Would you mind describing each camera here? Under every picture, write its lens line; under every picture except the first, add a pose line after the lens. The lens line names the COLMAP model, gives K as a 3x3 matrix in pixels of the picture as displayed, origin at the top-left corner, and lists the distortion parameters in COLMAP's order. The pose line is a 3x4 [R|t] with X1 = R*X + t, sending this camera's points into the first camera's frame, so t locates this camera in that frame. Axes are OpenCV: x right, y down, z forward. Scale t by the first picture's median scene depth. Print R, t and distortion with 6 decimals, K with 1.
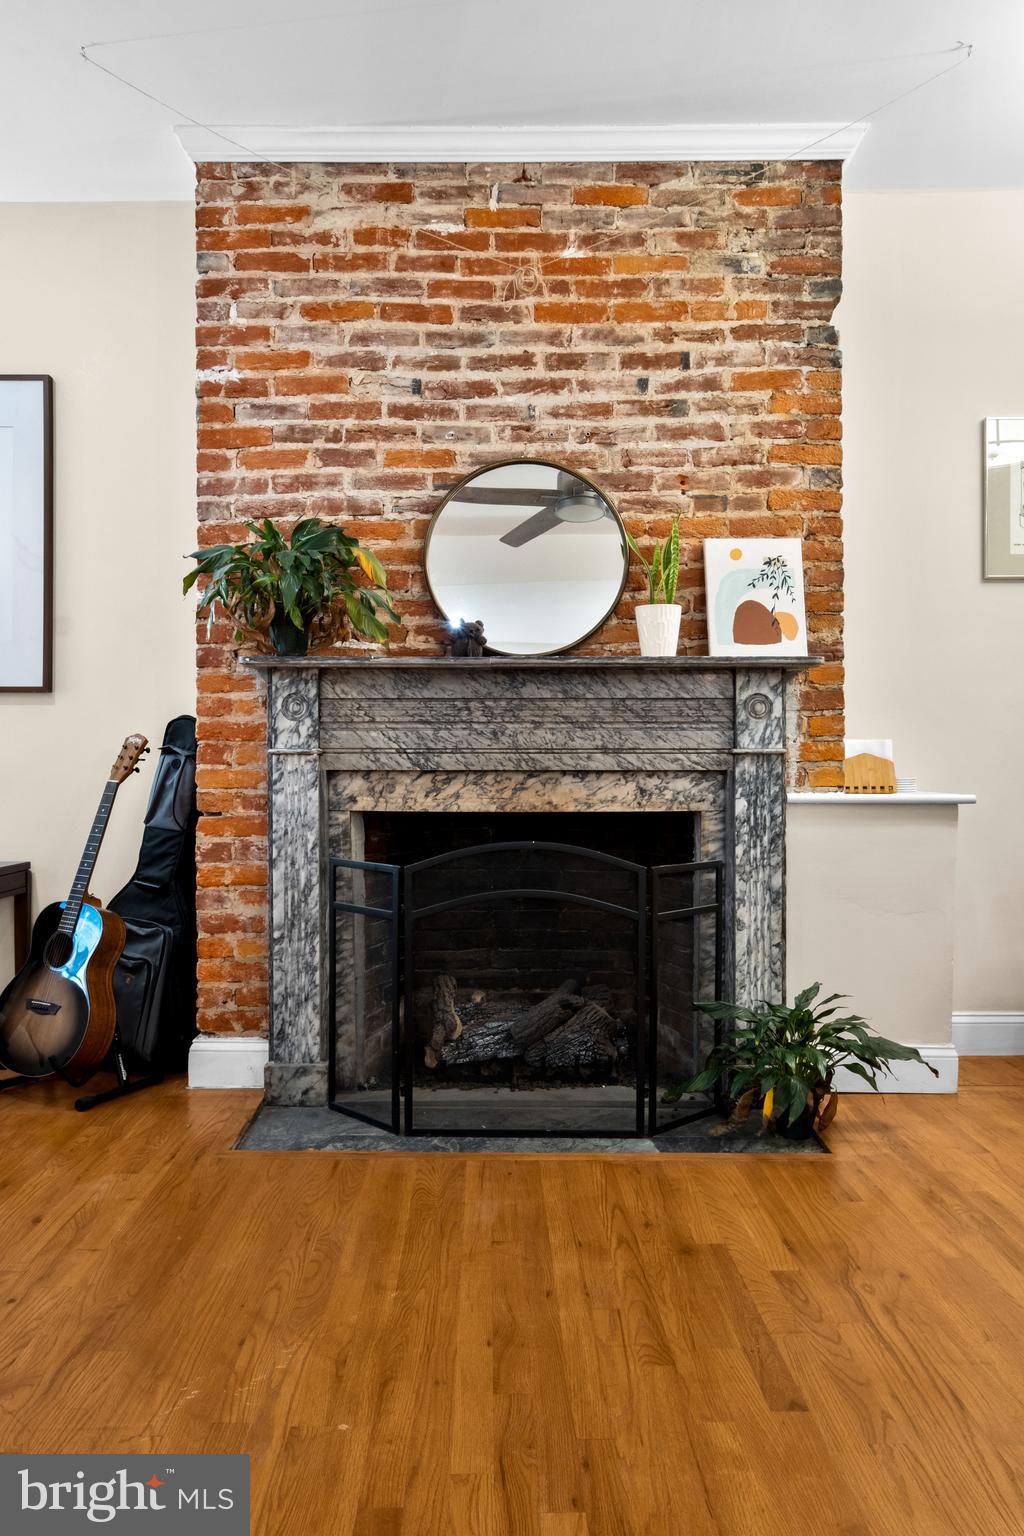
lens RADIAL K [[1126.8, 0, 510.2], [0, 1126.8, 761.0], [0, 0, 1]] dist [0.001126, 0.015172]
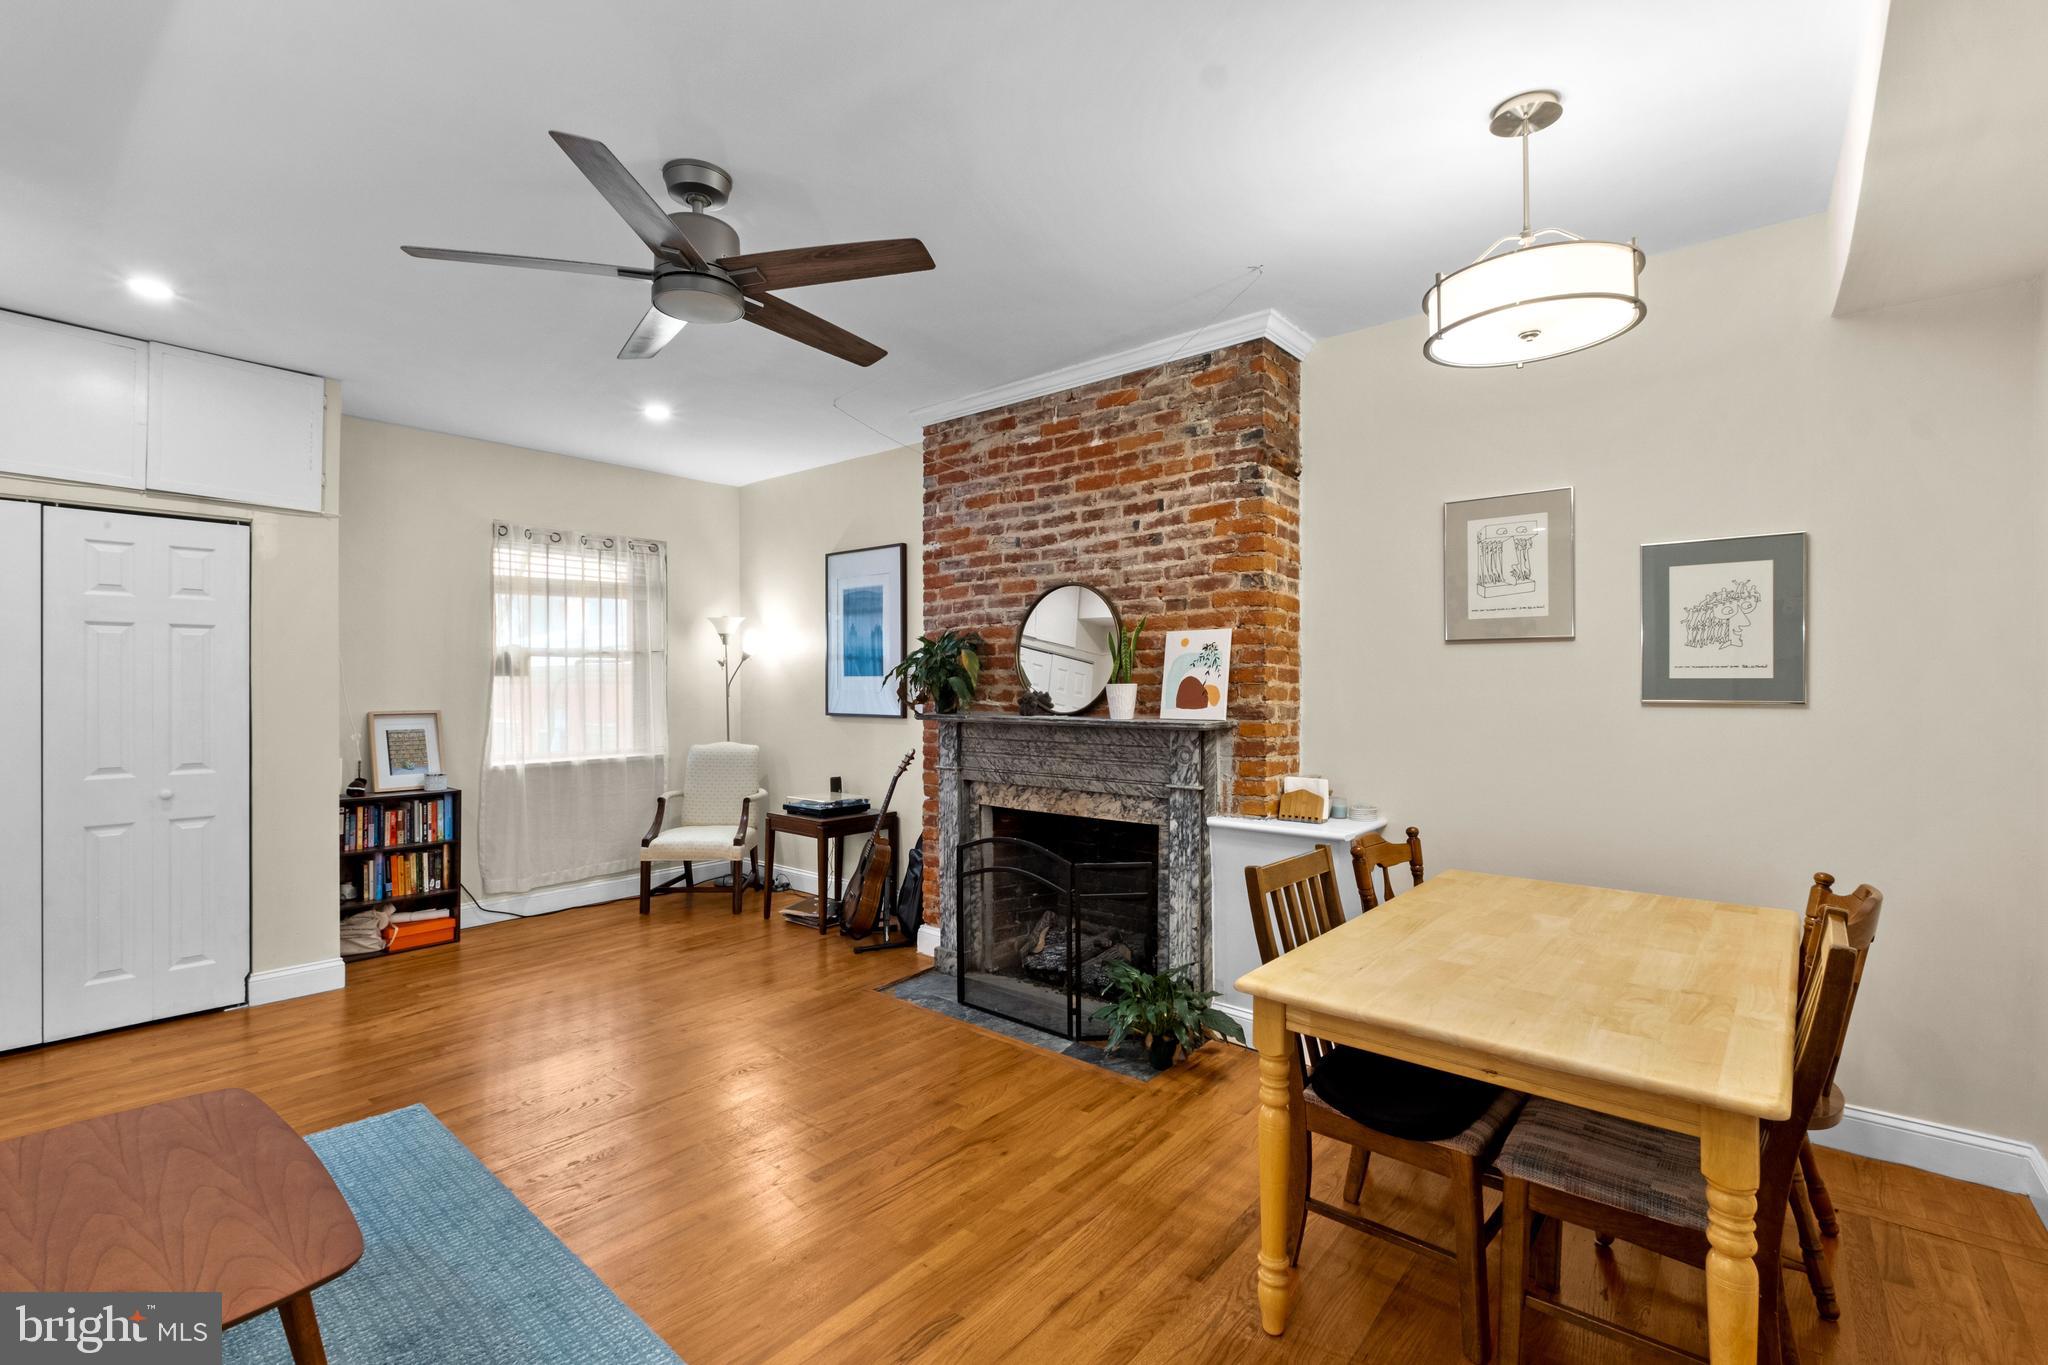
lens RADIAL K [[898.0, 0, 1056.3], [0, 898.0, 686.5], [0, 0, 1]] dist [0.002617, -0.005441]
pose [[0.780836, 0.002332, -0.624732, 0.758658], [0.001025, 0.999987, 0.005014, -0.133155], [0.624735, -0.004556, 0.780823, 0.036106]]
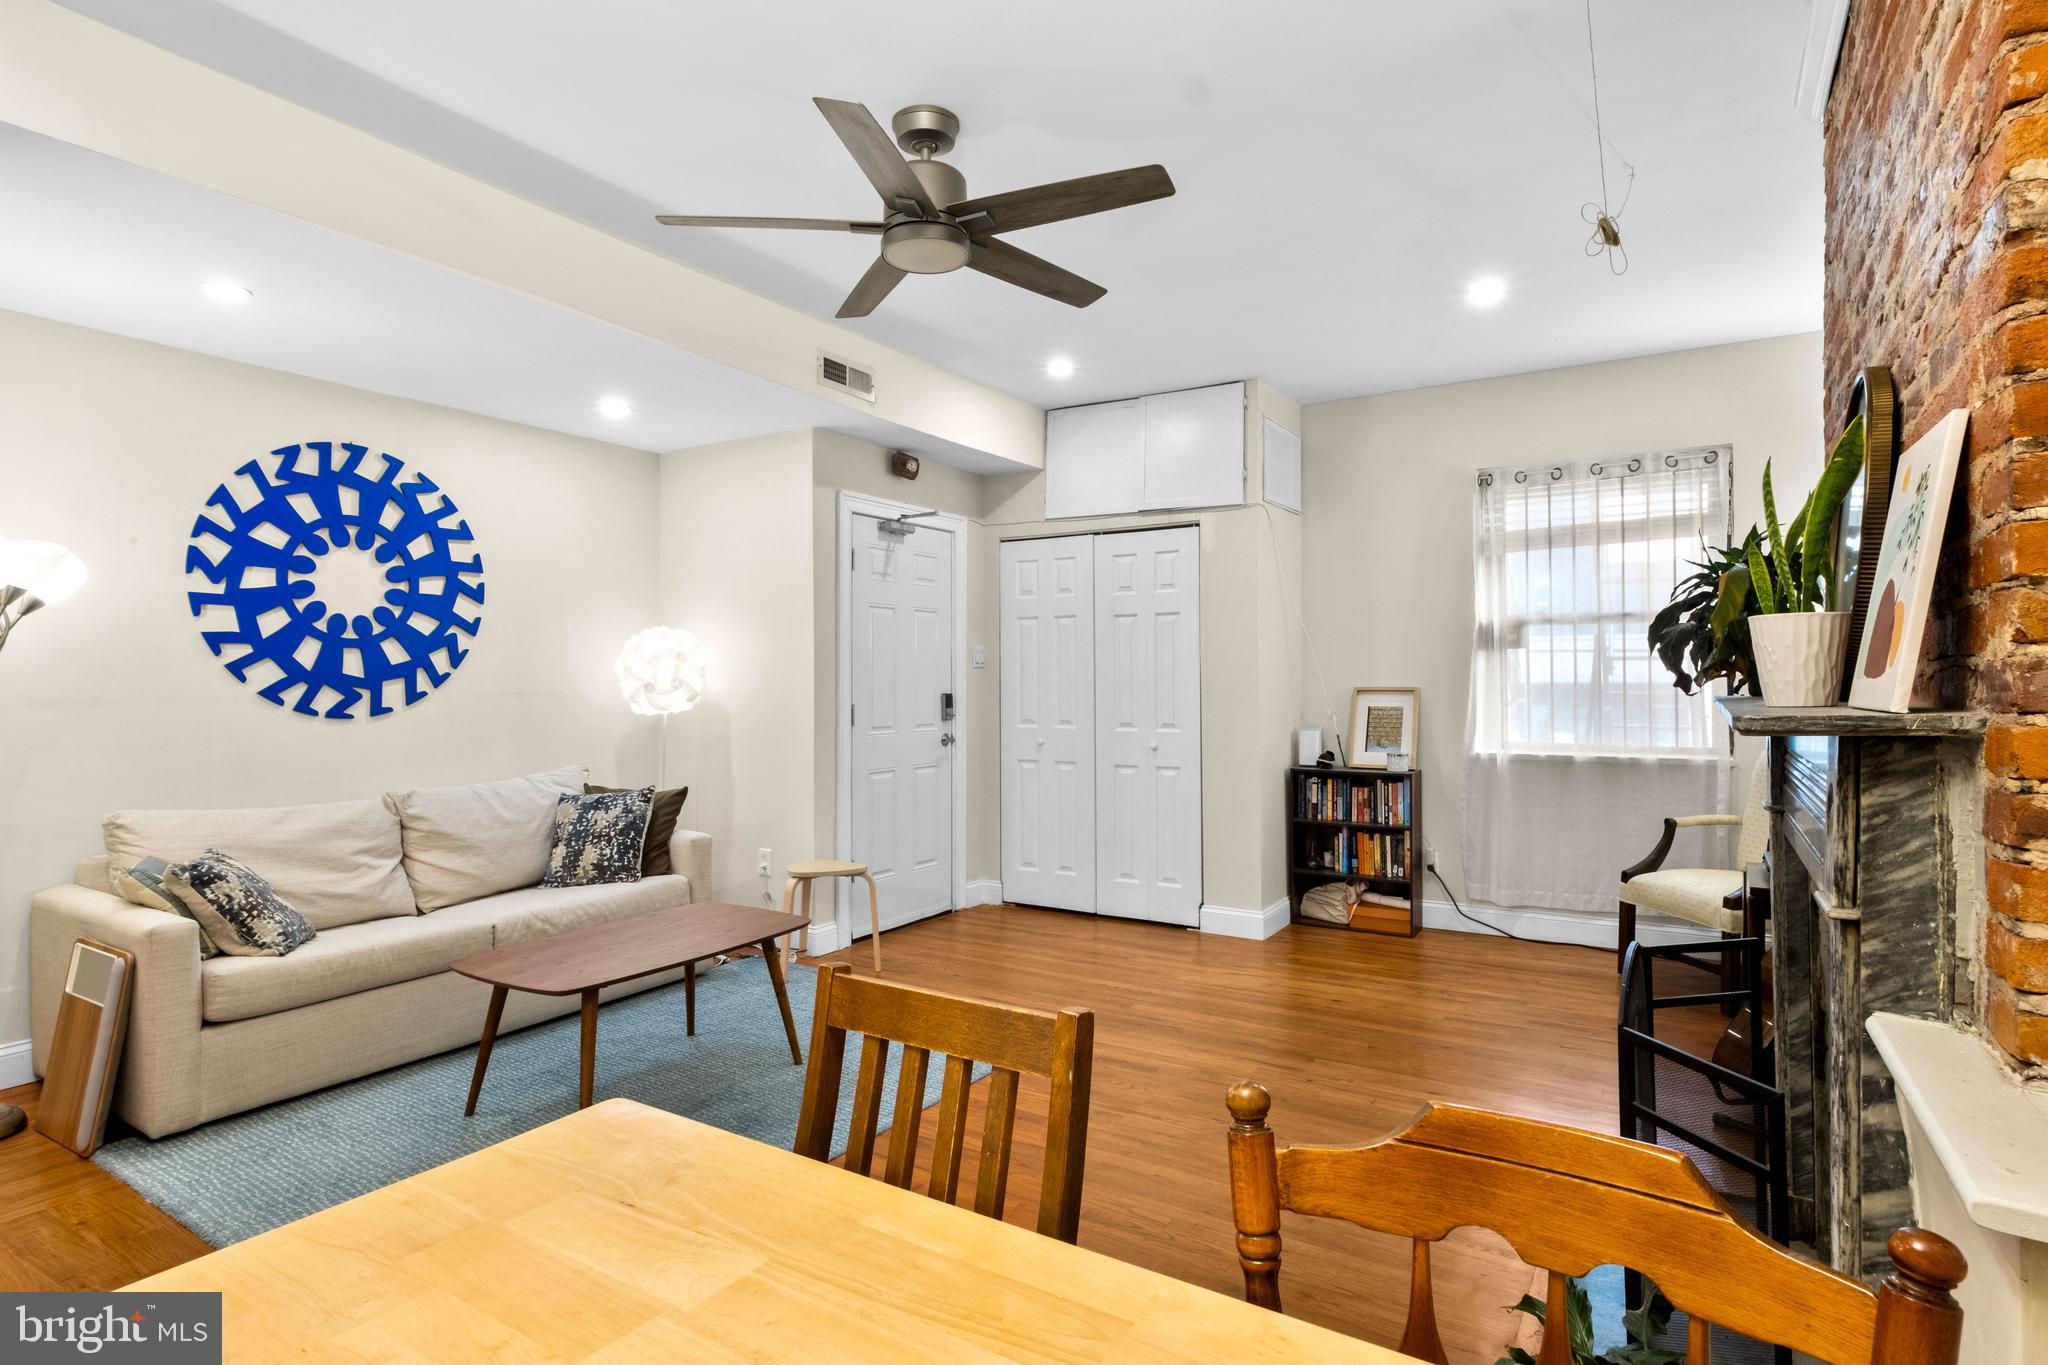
lens RADIAL K [[1078.3, 0, 1035.0], [0, 1078.3, 677.3], [0, 0, 1]] dist [0.001898, 0.000351]
pose [[-0.525199, 0.000621, -0.850979, 0.756288], [0.006387, 0.999974, -0.003212, -0.101726], [0.850956, -0.007123, -0.525189, 0.916616]]
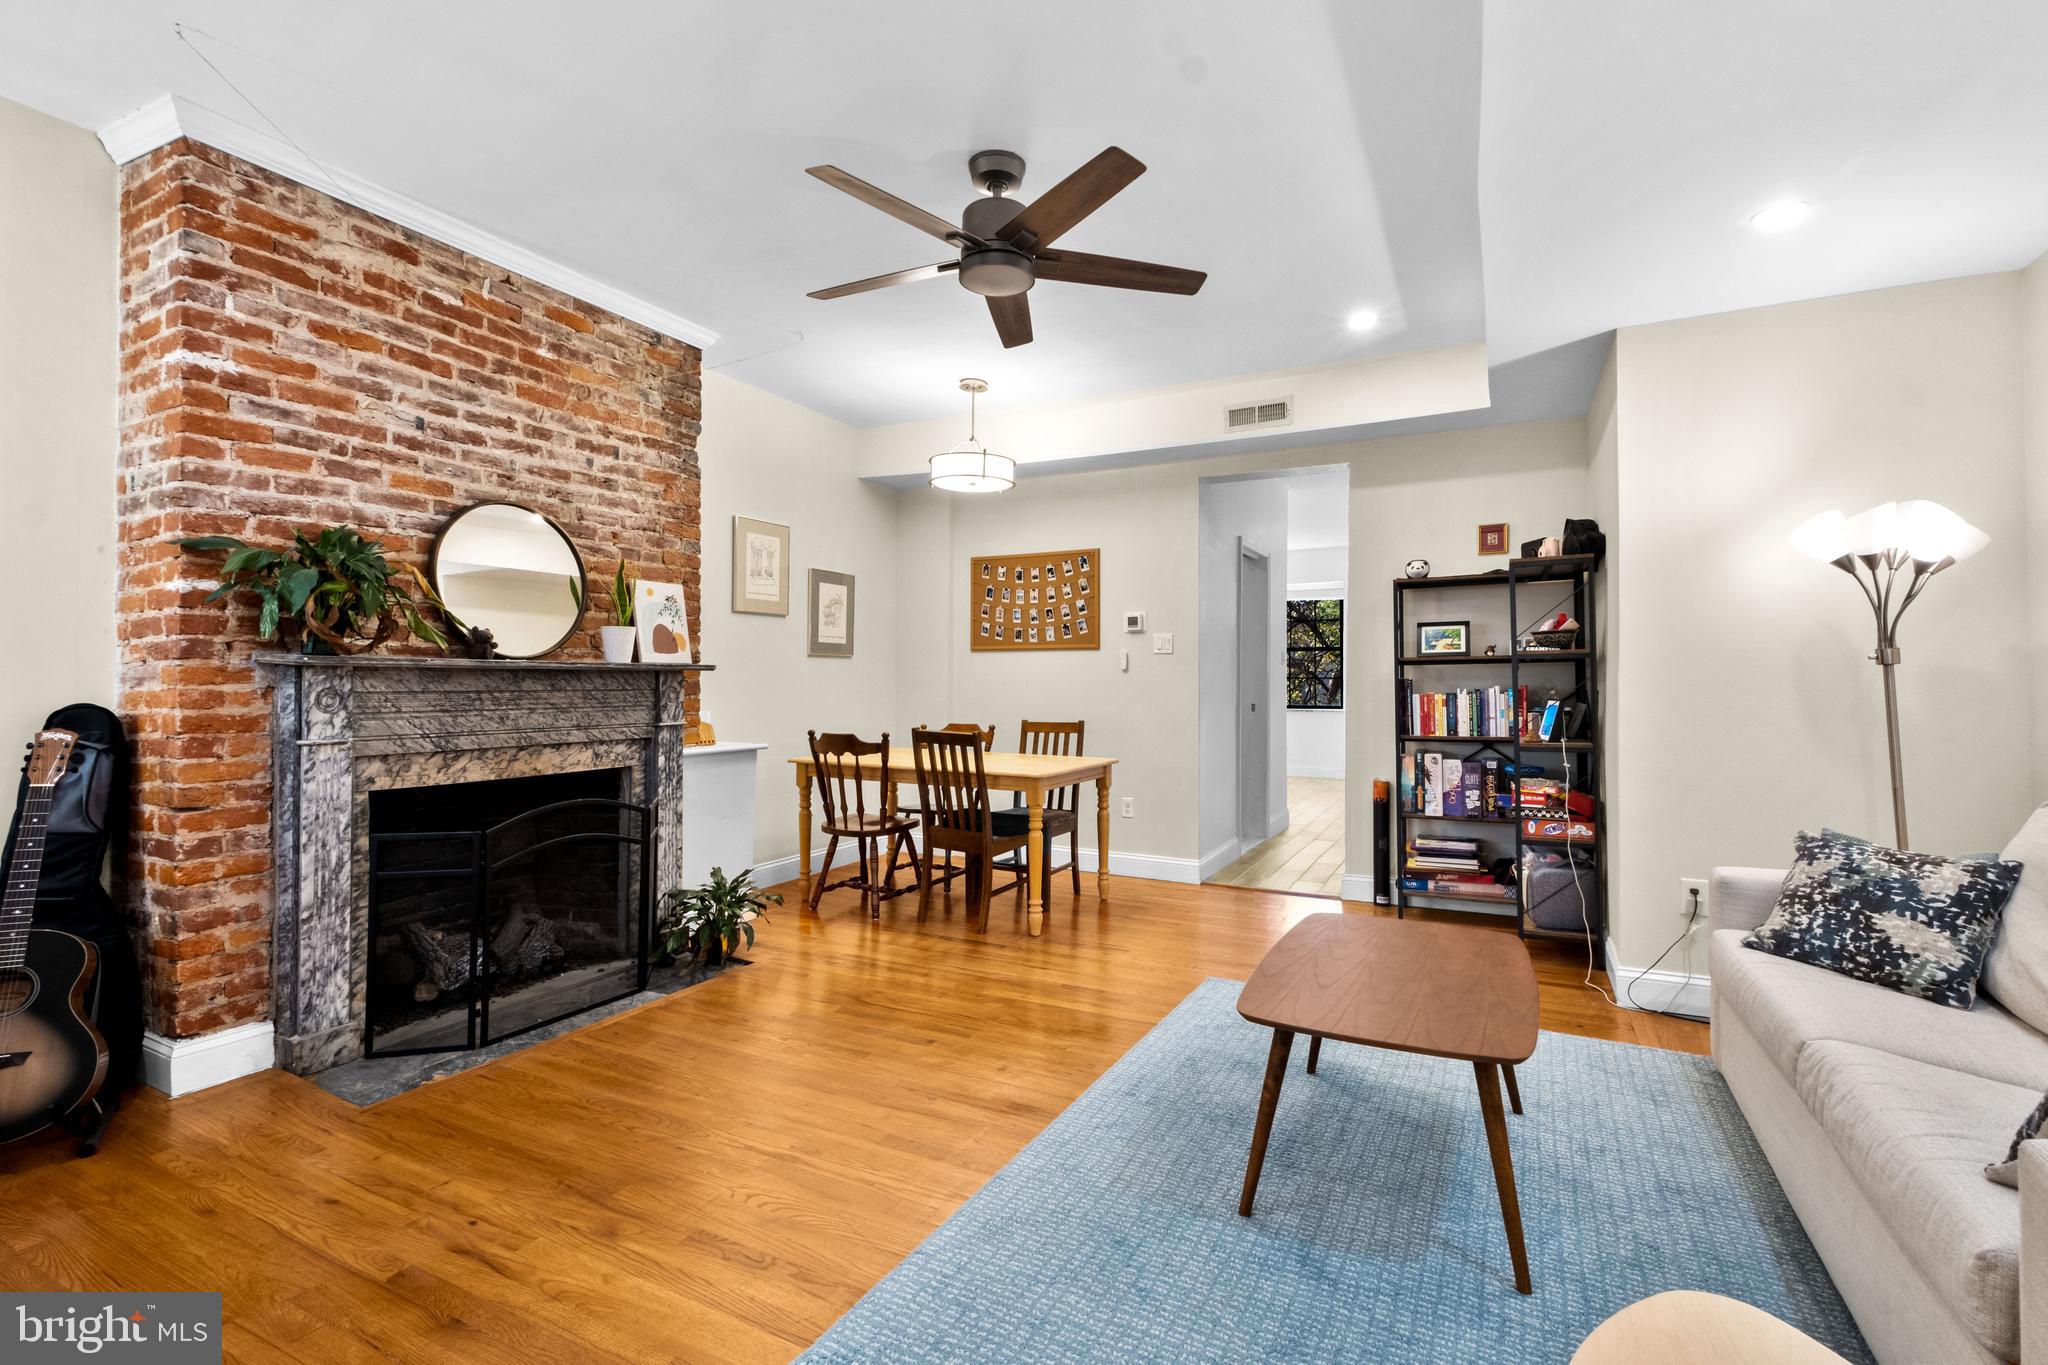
lens RADIAL K [[898.0, 0, 1007.3], [0, 898.0, 675.5], [0, 0, 1]] dist [0.002617, -0.005441]
pose [[0.477023, 0.007366, 0.878860, -0.611675], [-0.007350, 0.999963, -0.004391, -0.070091], [-0.878860, -0.004365, 0.477059, 0.014861]]
